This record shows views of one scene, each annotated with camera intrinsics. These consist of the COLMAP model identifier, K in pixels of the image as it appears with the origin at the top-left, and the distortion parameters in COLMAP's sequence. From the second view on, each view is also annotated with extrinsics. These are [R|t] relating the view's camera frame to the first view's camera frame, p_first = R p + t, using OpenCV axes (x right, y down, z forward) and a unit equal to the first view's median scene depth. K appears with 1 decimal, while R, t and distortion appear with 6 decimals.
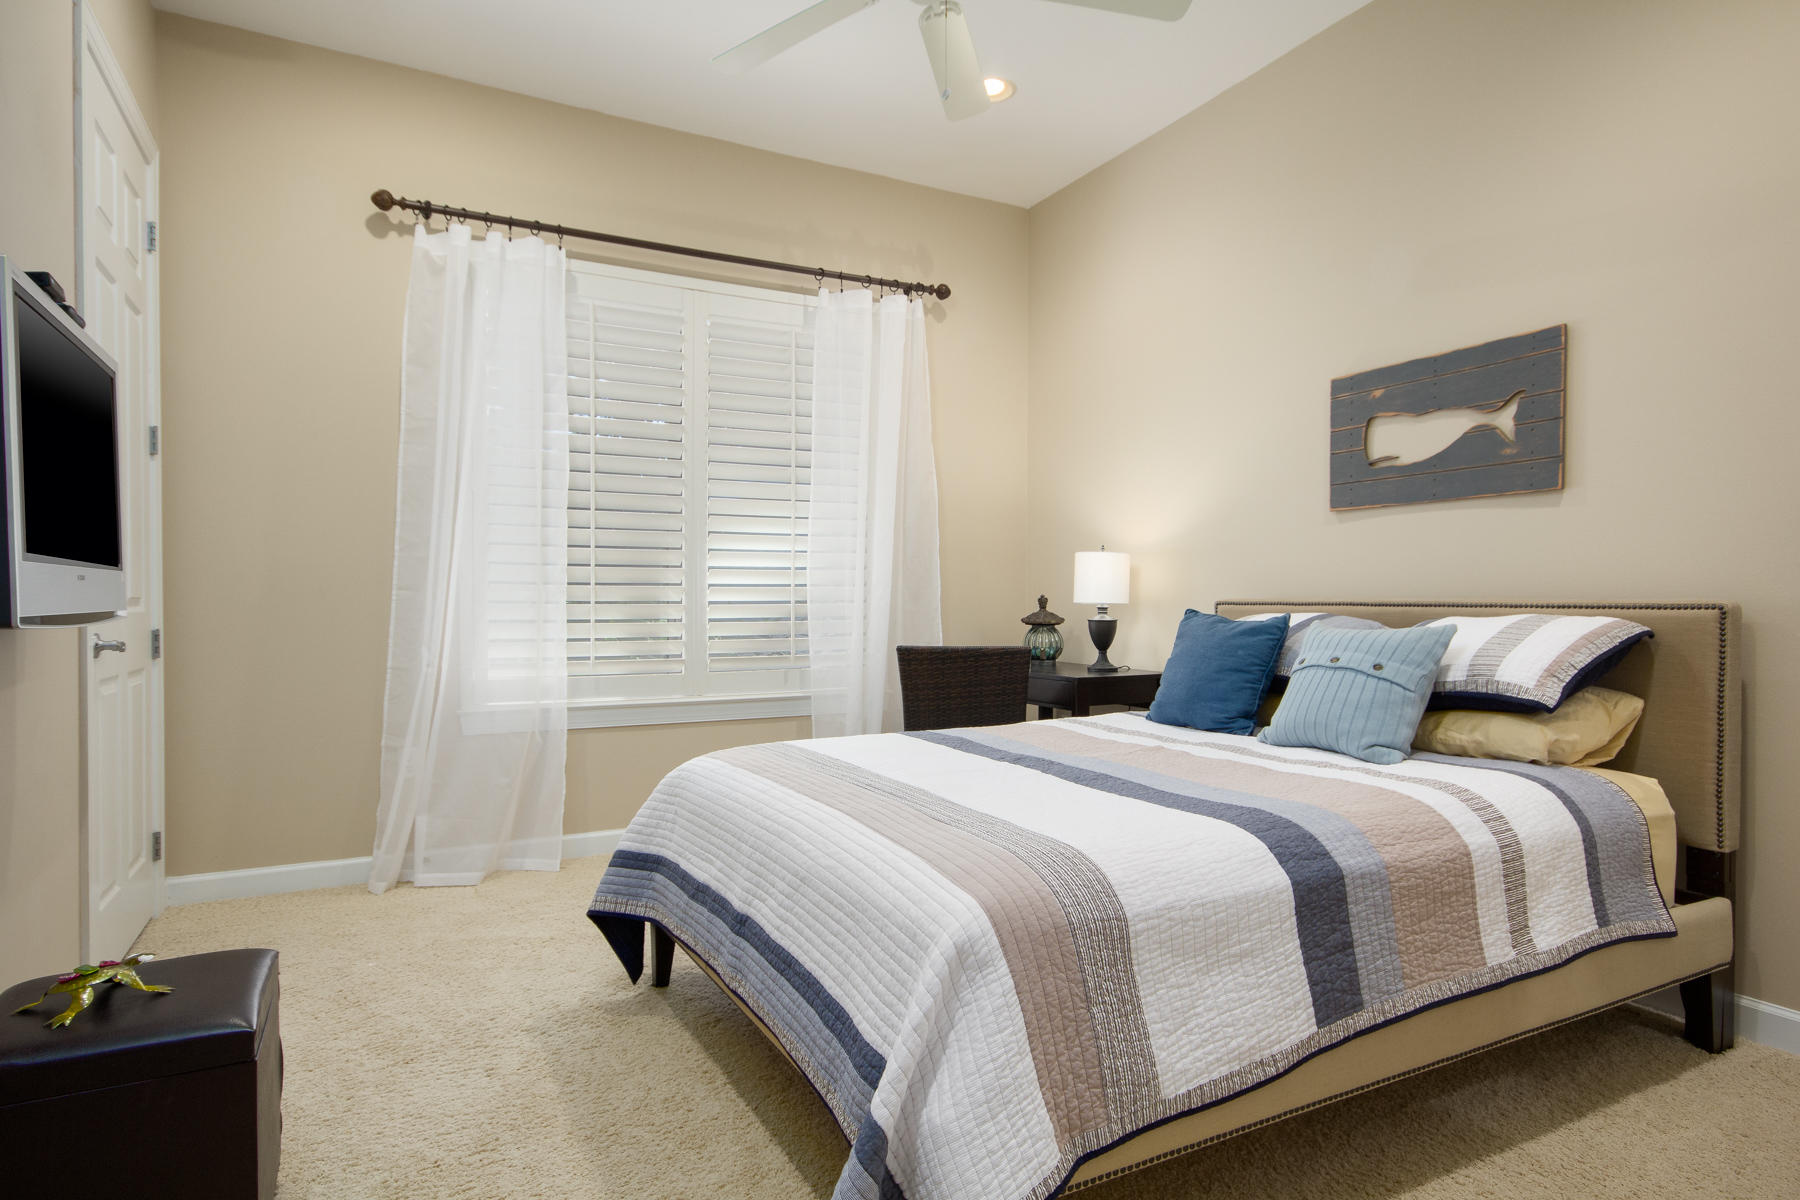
lens RADIAL K [[967.4, 0, 902.1], [0, 967.4, 603.3], [0, 0, 1]] dist [-0.002411, 0.000055]
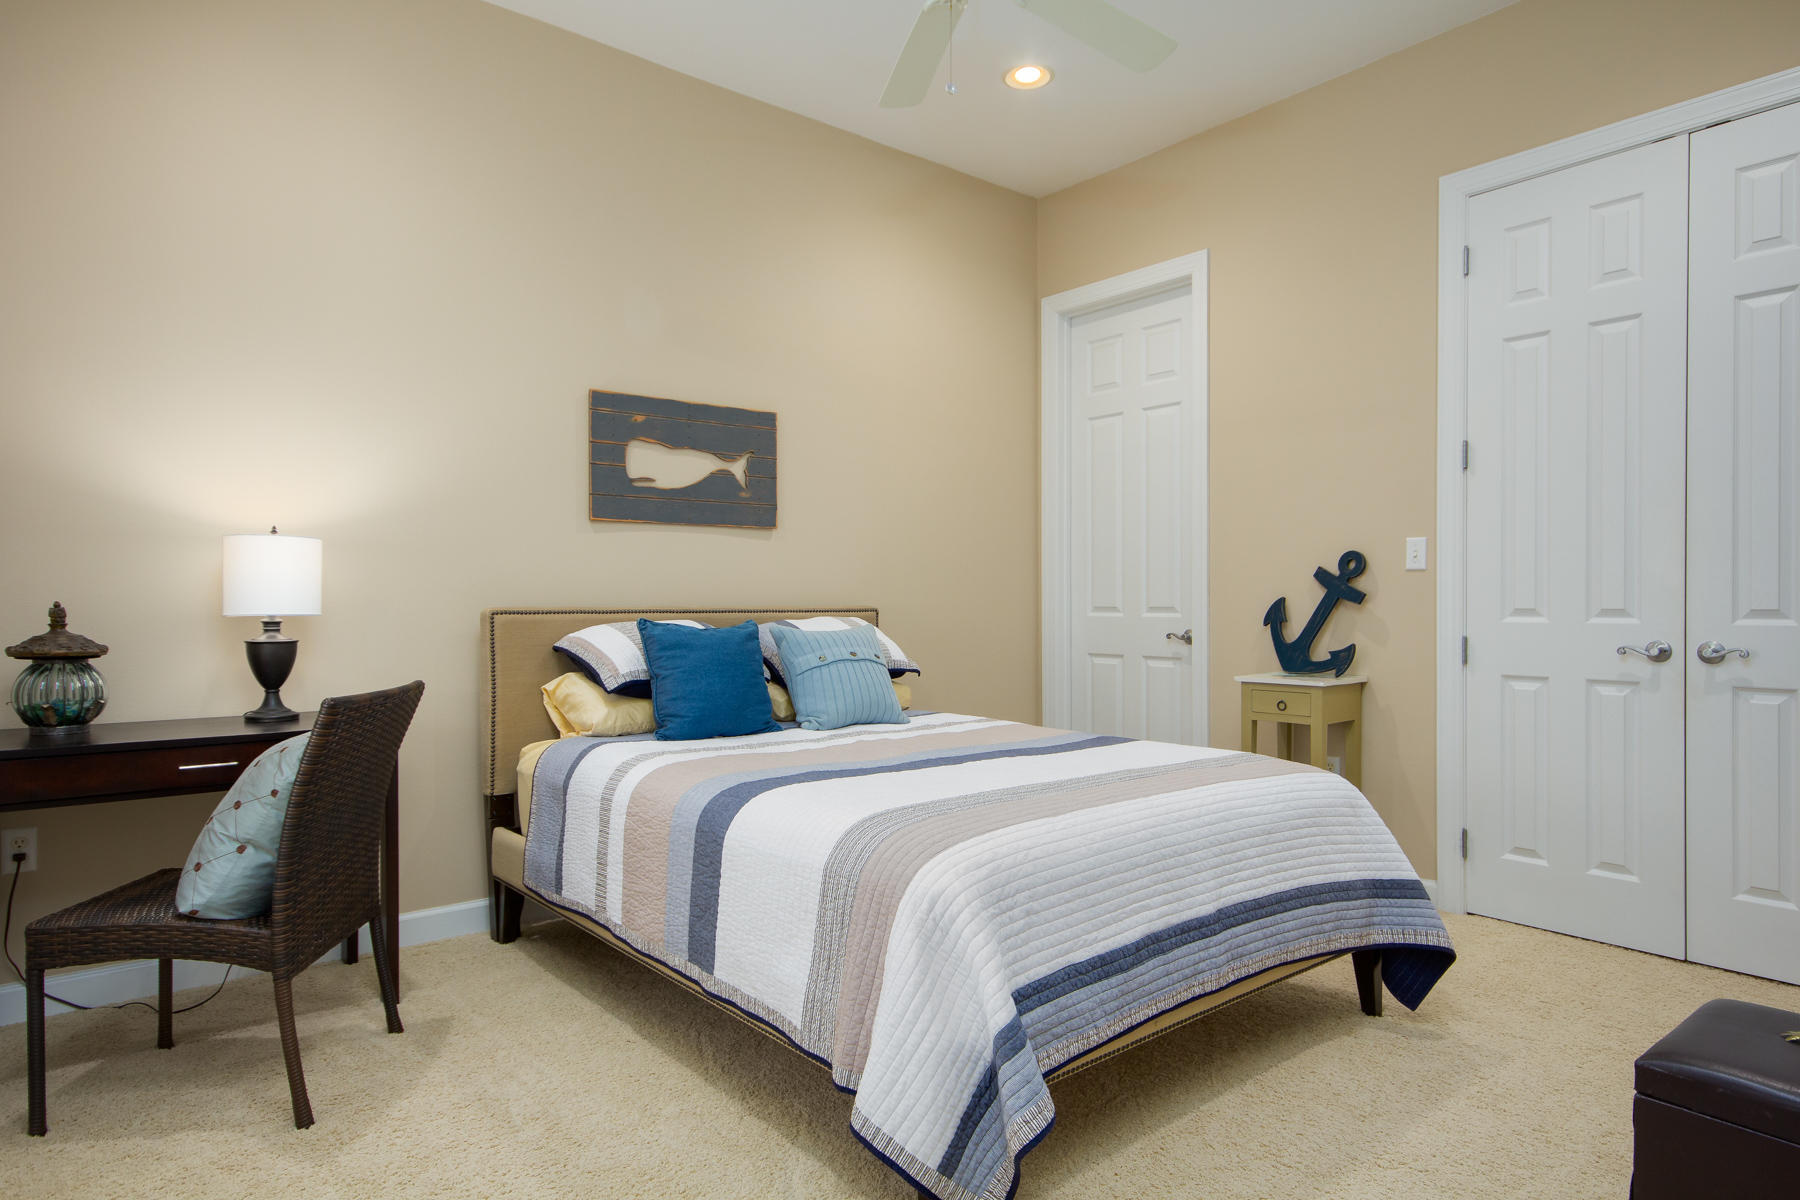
lens RADIAL K [[1060.2, 0, 904.2], [0, 1060.2, 601.0], [0, 0, 1]] dist [0.001892, 0.008401]
pose [[-0.174897, 0.006237, 0.984567, -0.700664], [0.009544, 0.999944, -0.004639, -0.003265], [-0.984540, 0.008586, -0.174947, 0.877510]]
